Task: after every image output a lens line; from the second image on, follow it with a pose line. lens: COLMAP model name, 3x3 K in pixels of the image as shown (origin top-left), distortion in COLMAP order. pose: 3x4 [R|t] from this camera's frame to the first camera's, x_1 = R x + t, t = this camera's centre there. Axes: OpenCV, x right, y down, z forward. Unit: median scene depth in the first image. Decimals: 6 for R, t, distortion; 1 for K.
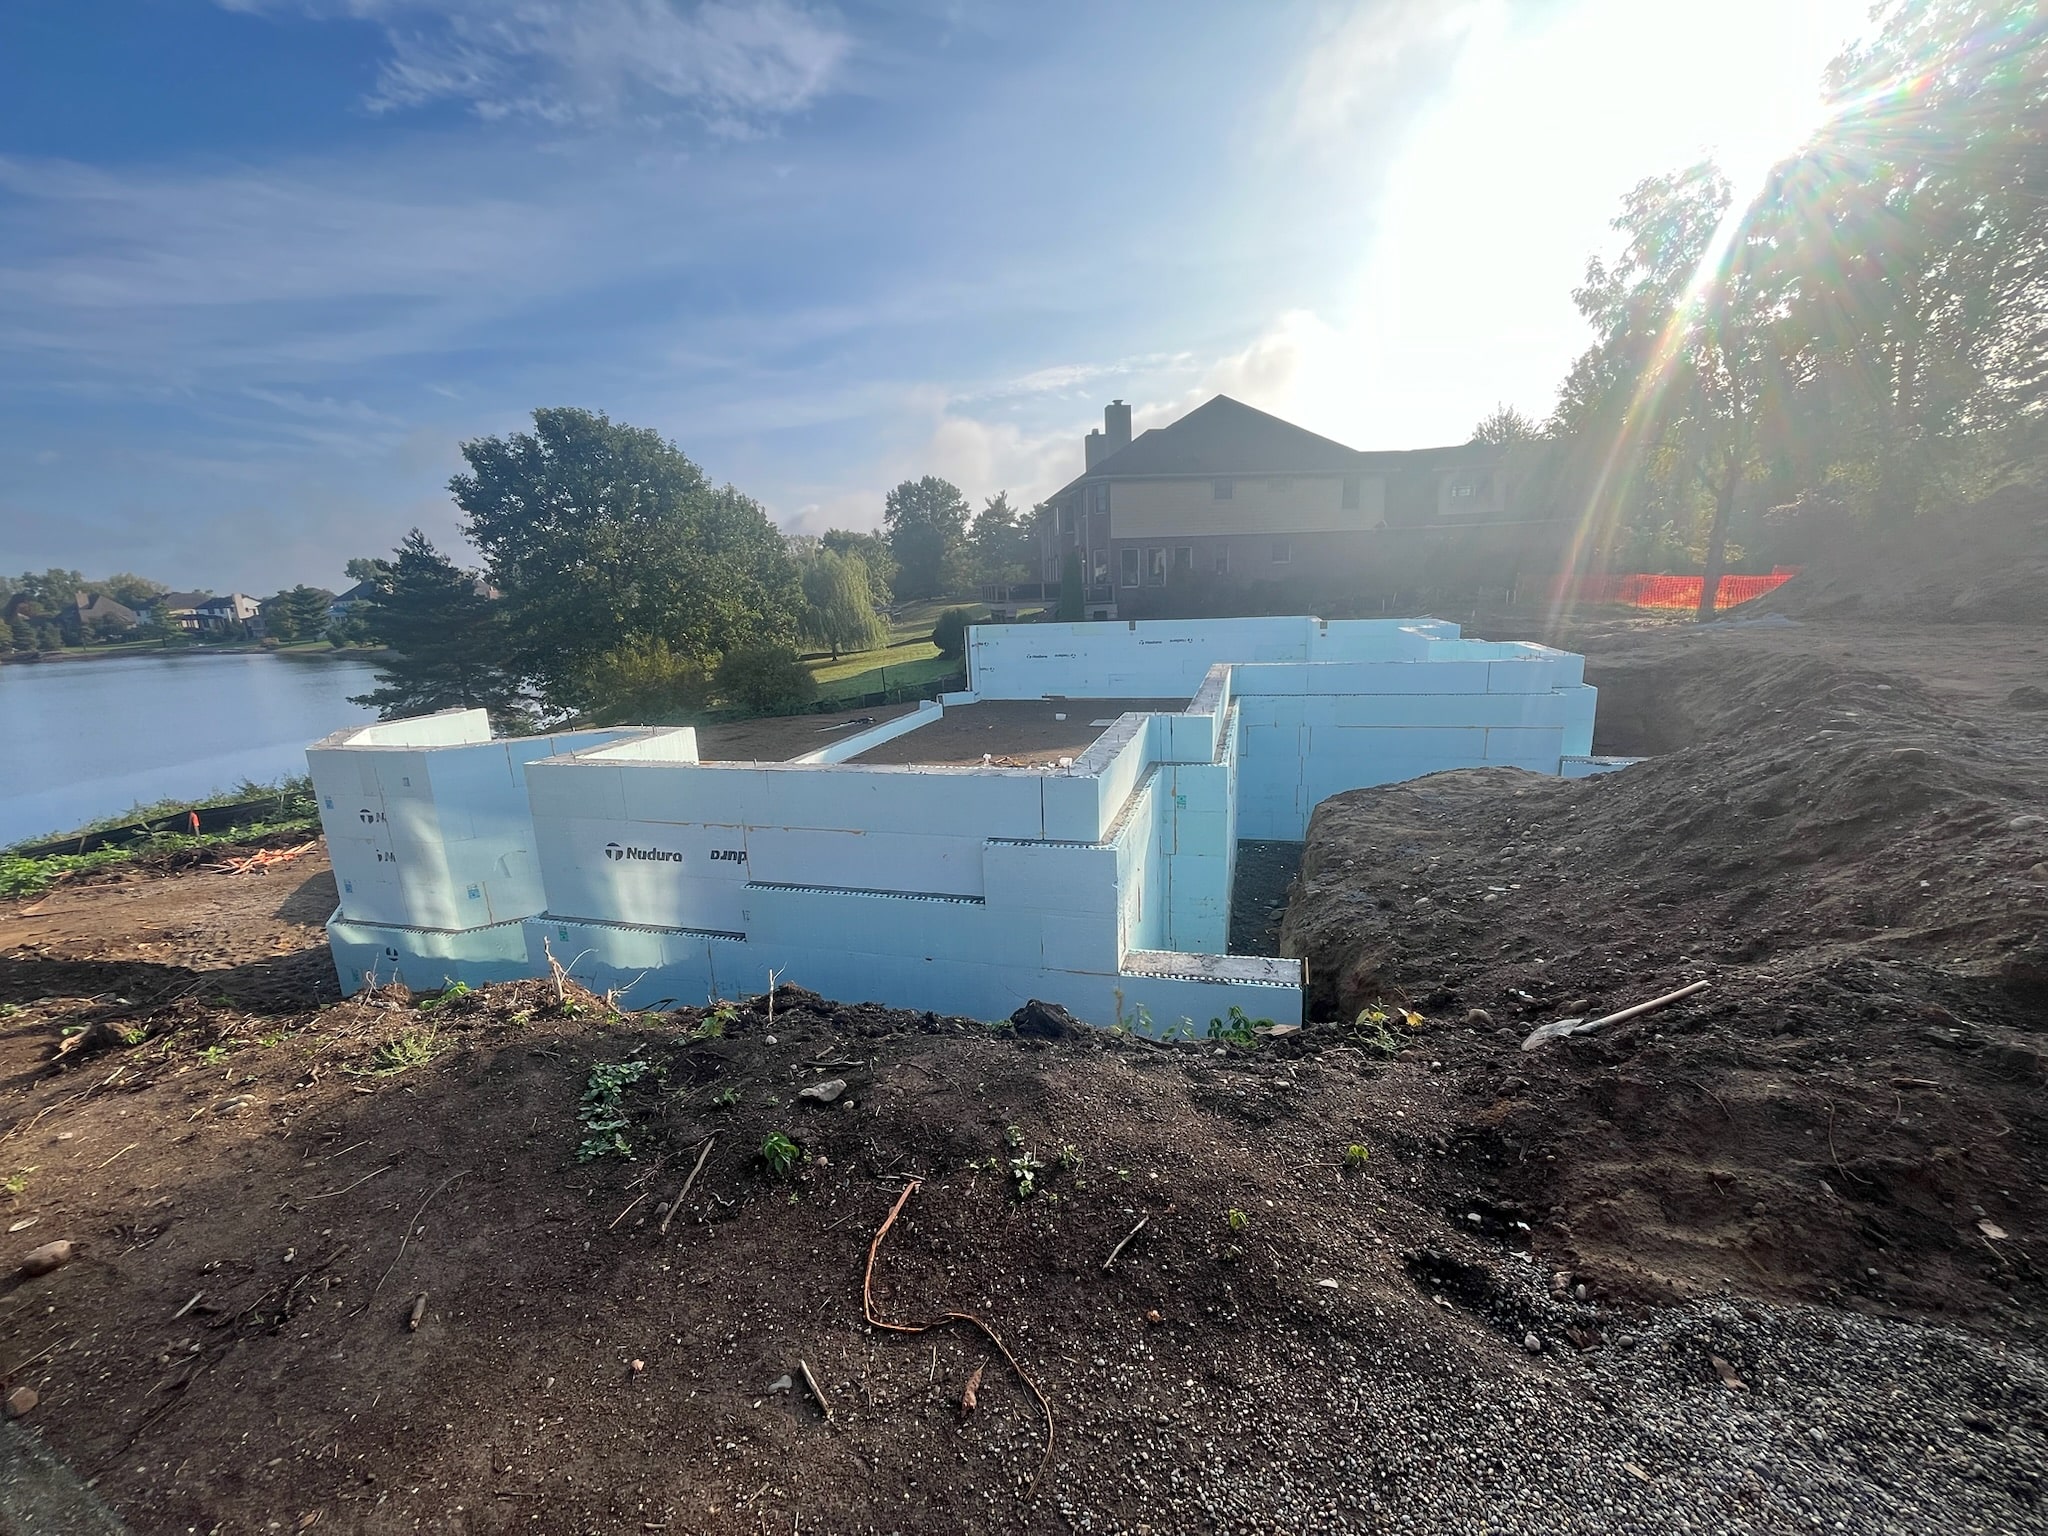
lens RADIAL K [[818.9, 0, 1024.0], [0, 818.9, 768.0], [0, 0, 1]] dist [-0.003607, -0.000540]
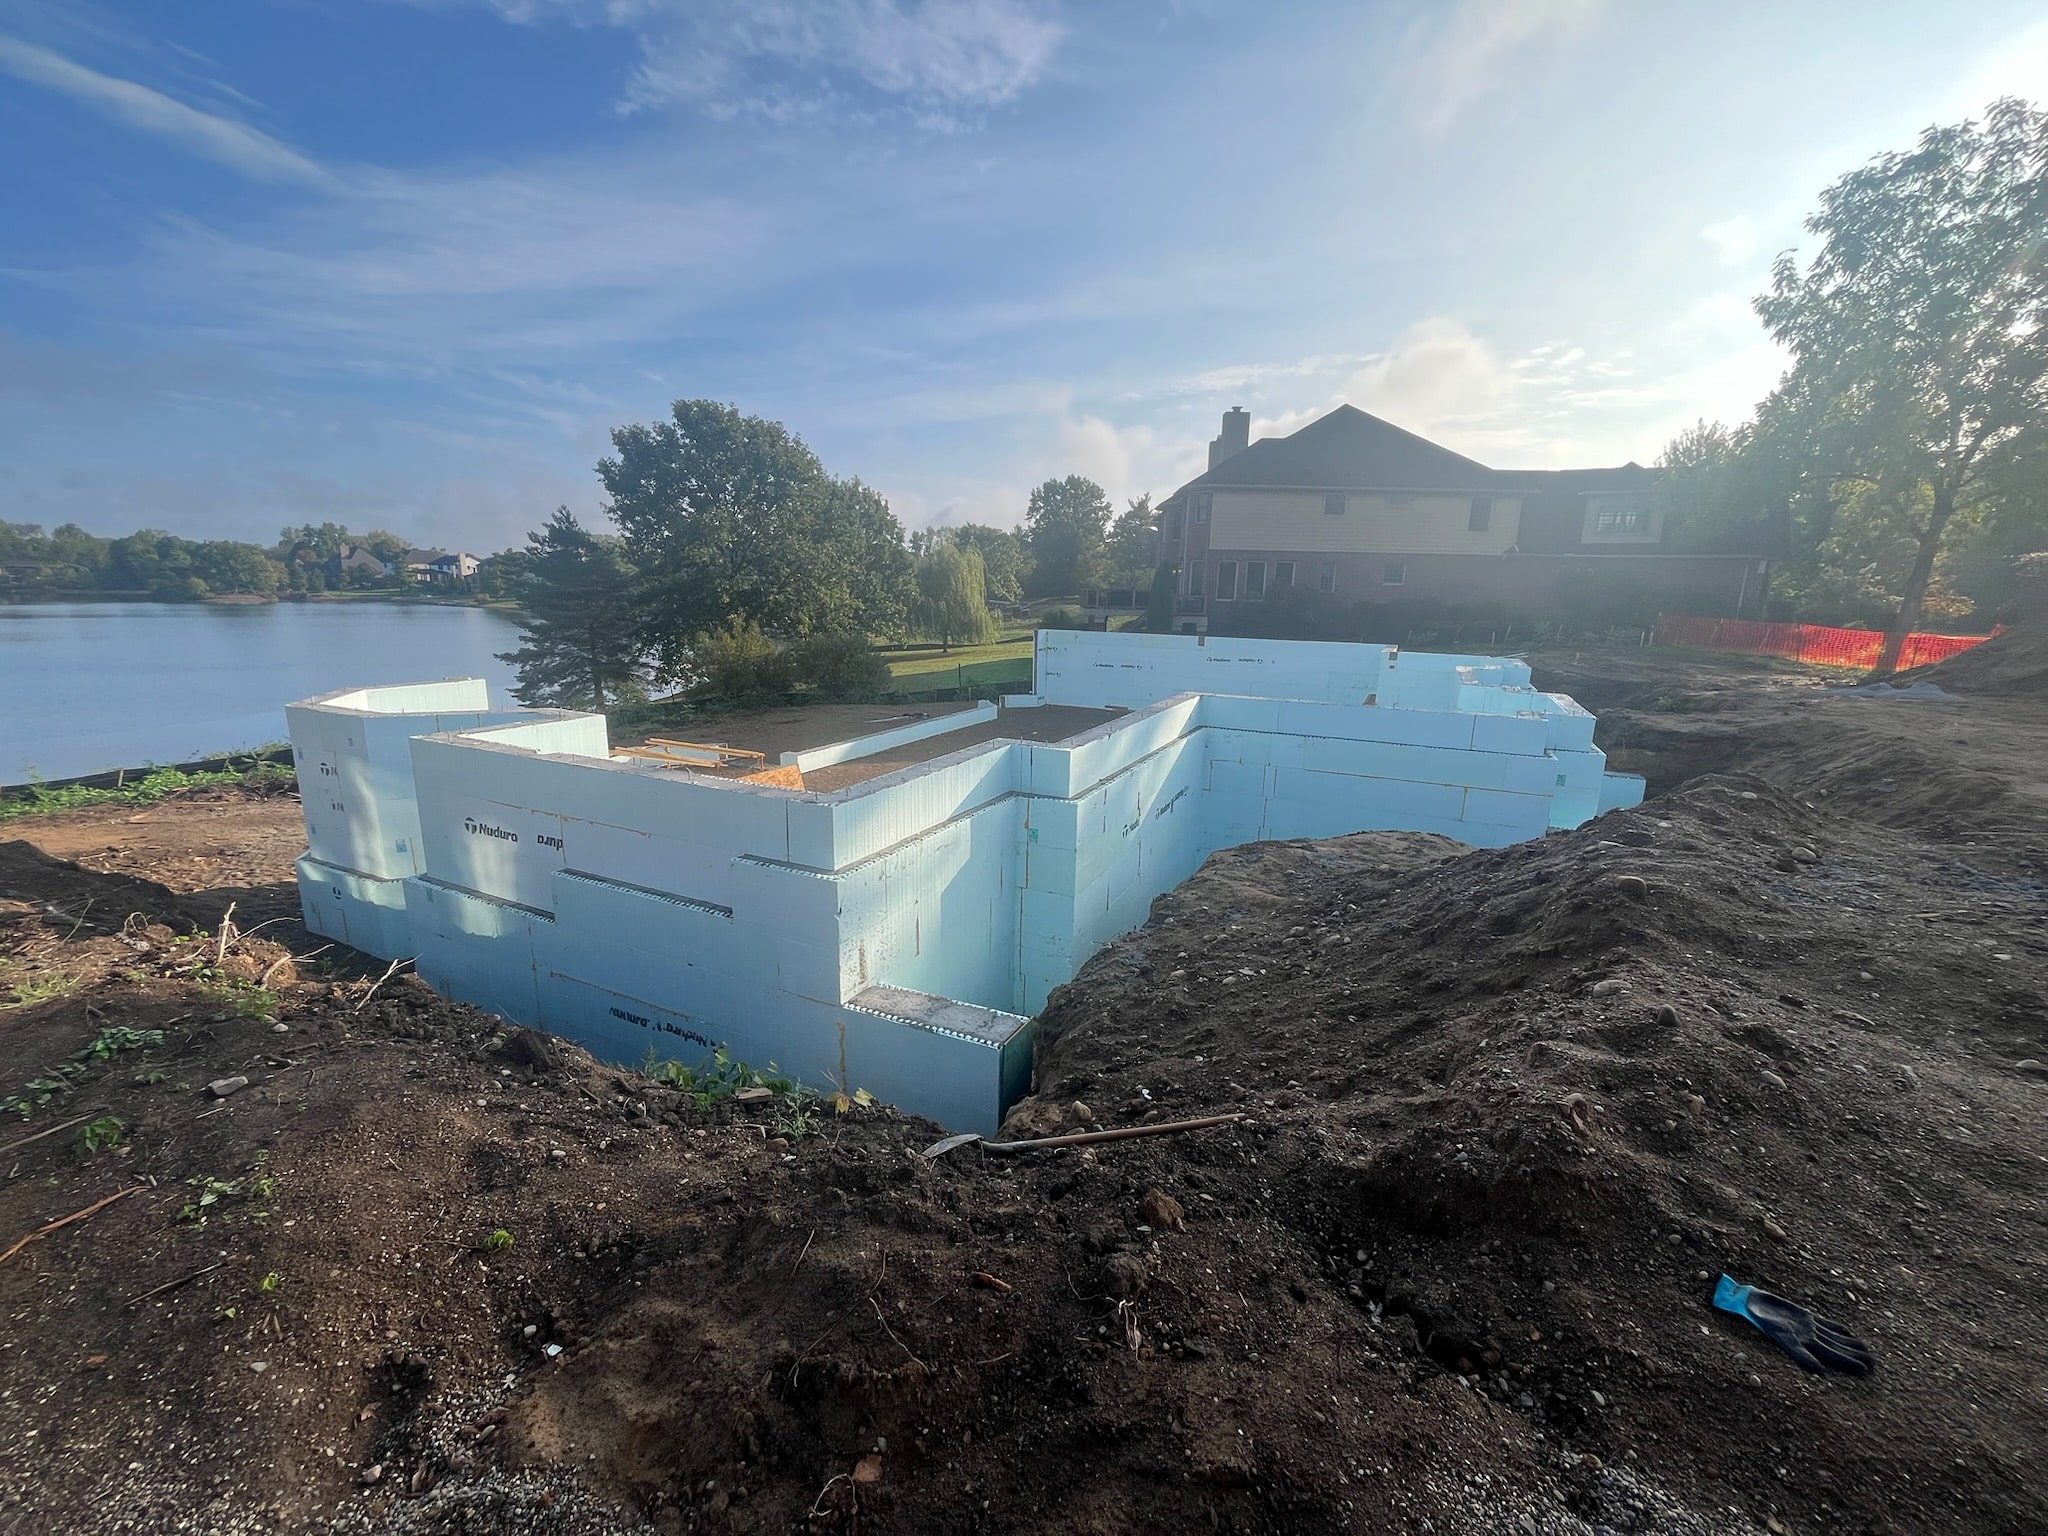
lens RADIAL K [[818.9, 0, 1024.0], [0, 818.9, 768.0], [0, 0, 1]] dist [-0.003607, -0.000540]
pose [[0.983255, 0.096232, -0.154752, 0.067629], [-0.096073, 0.995338, 0.008524, -0.009468], [0.154851, 0.006486, 0.987917, 0.007907]]
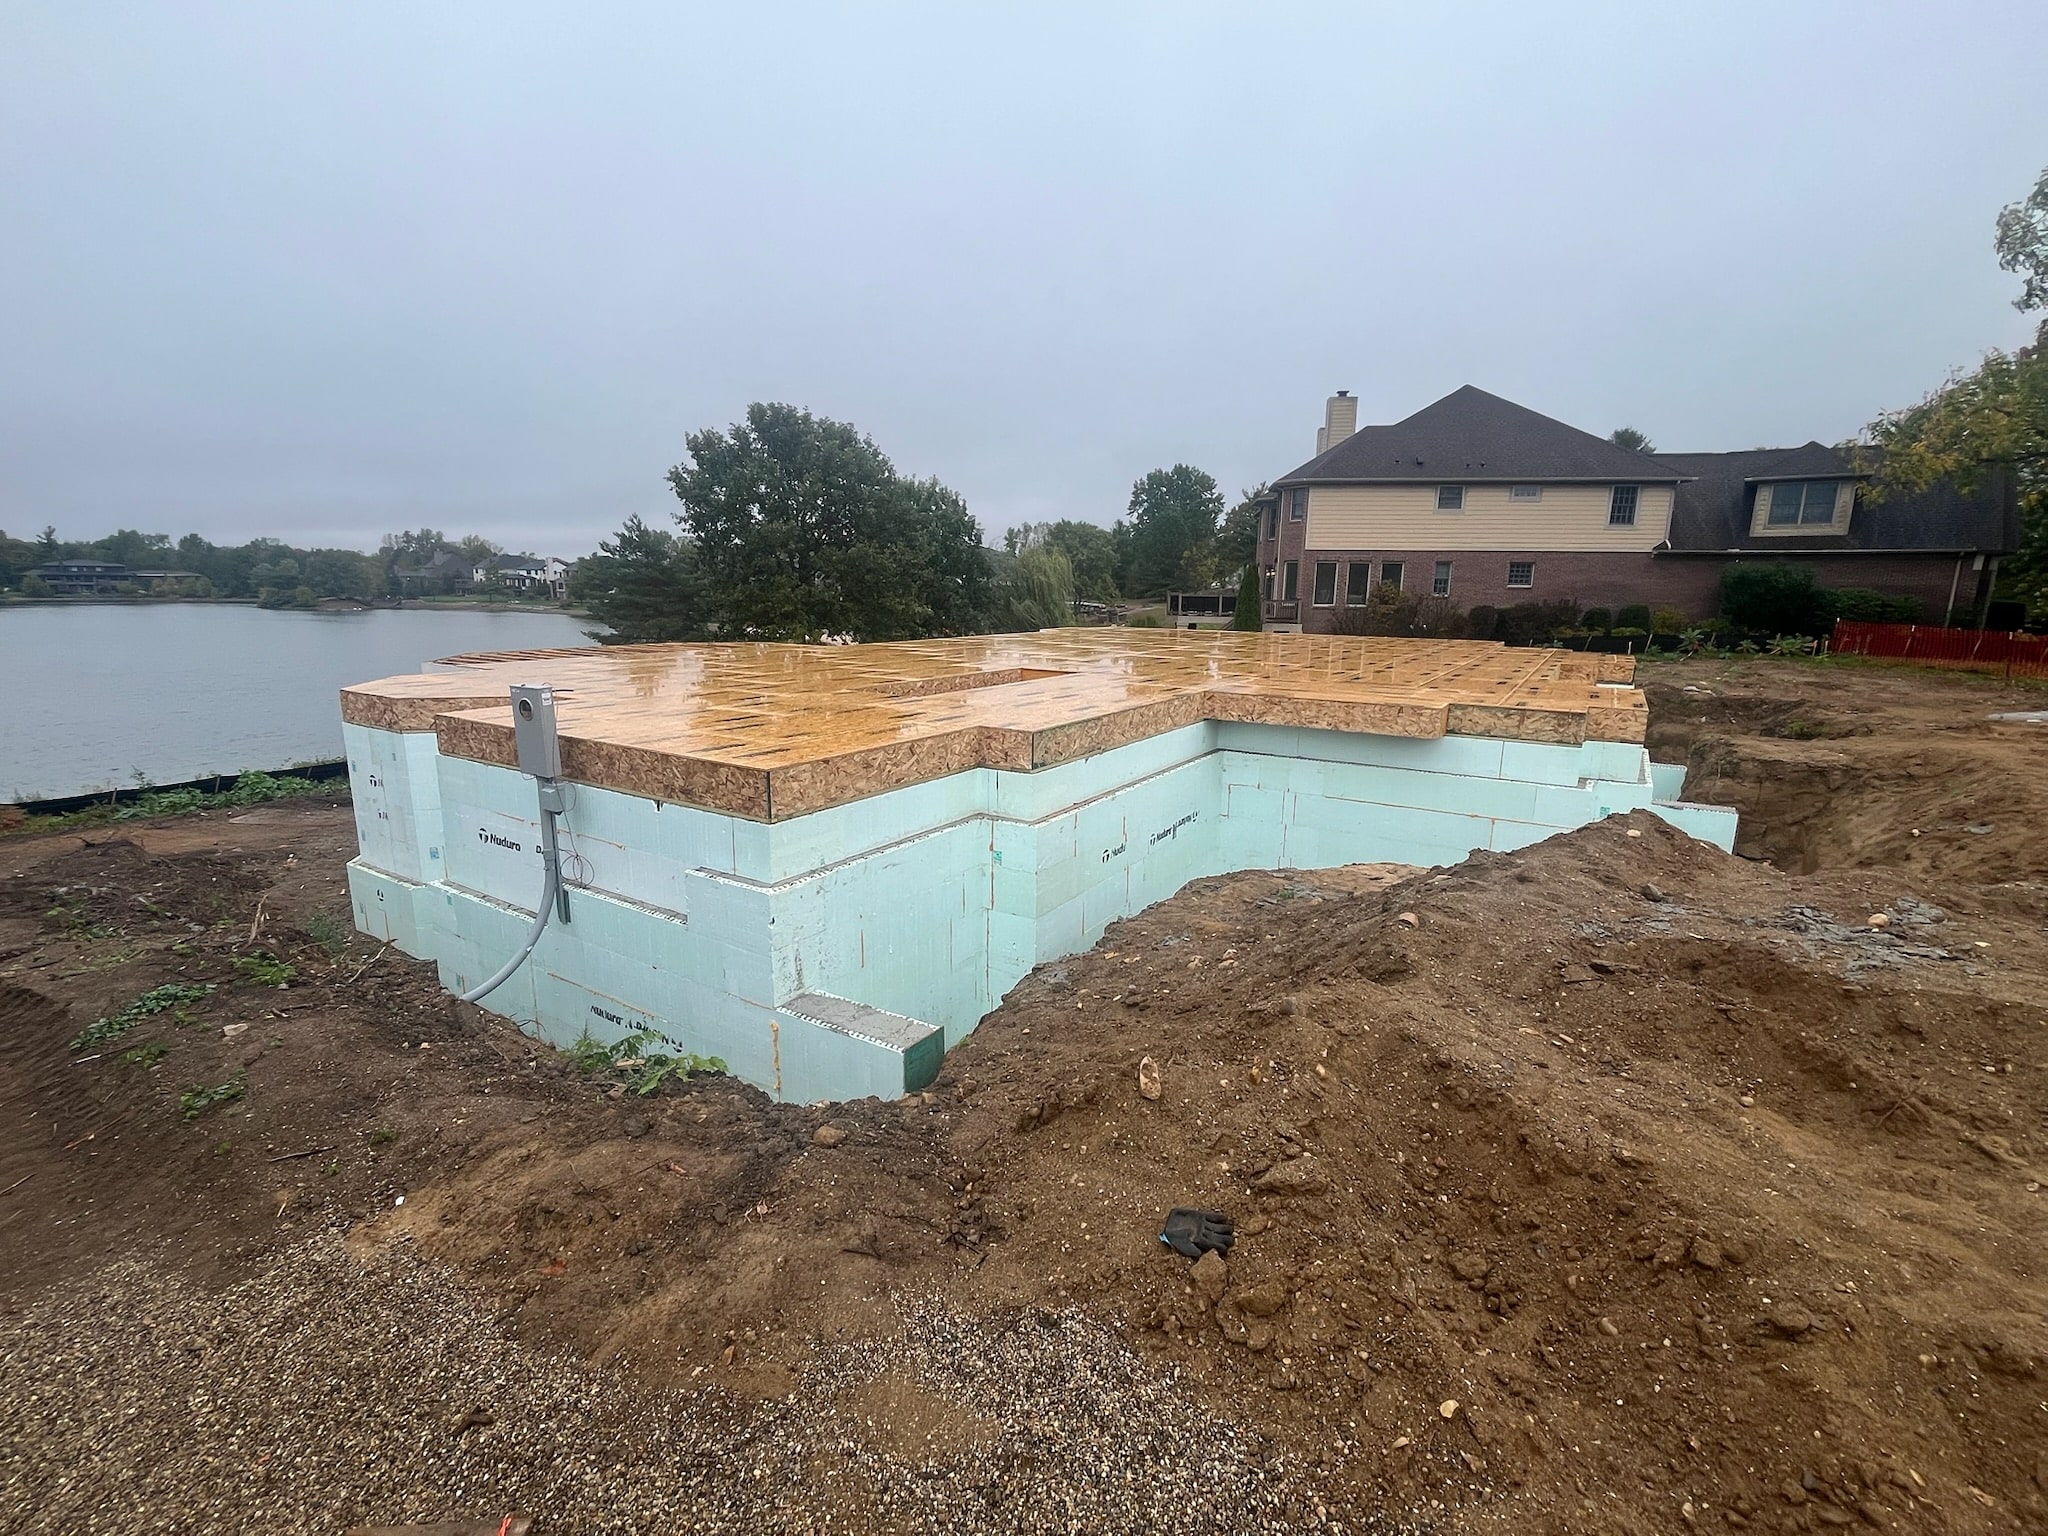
lens RADIAL K [[901.8, 0, 1024.0], [0, 901.8, 768.0], [0, 0, 1]] dist [-0.002955, -0.000333]
pose [[0.957510, 0.106638, -0.267962, 0.104688], [-0.110503, 0.993876, 0.000661, -0.014562], [0.266391, 0.028977, 0.963429, -0.009015]]
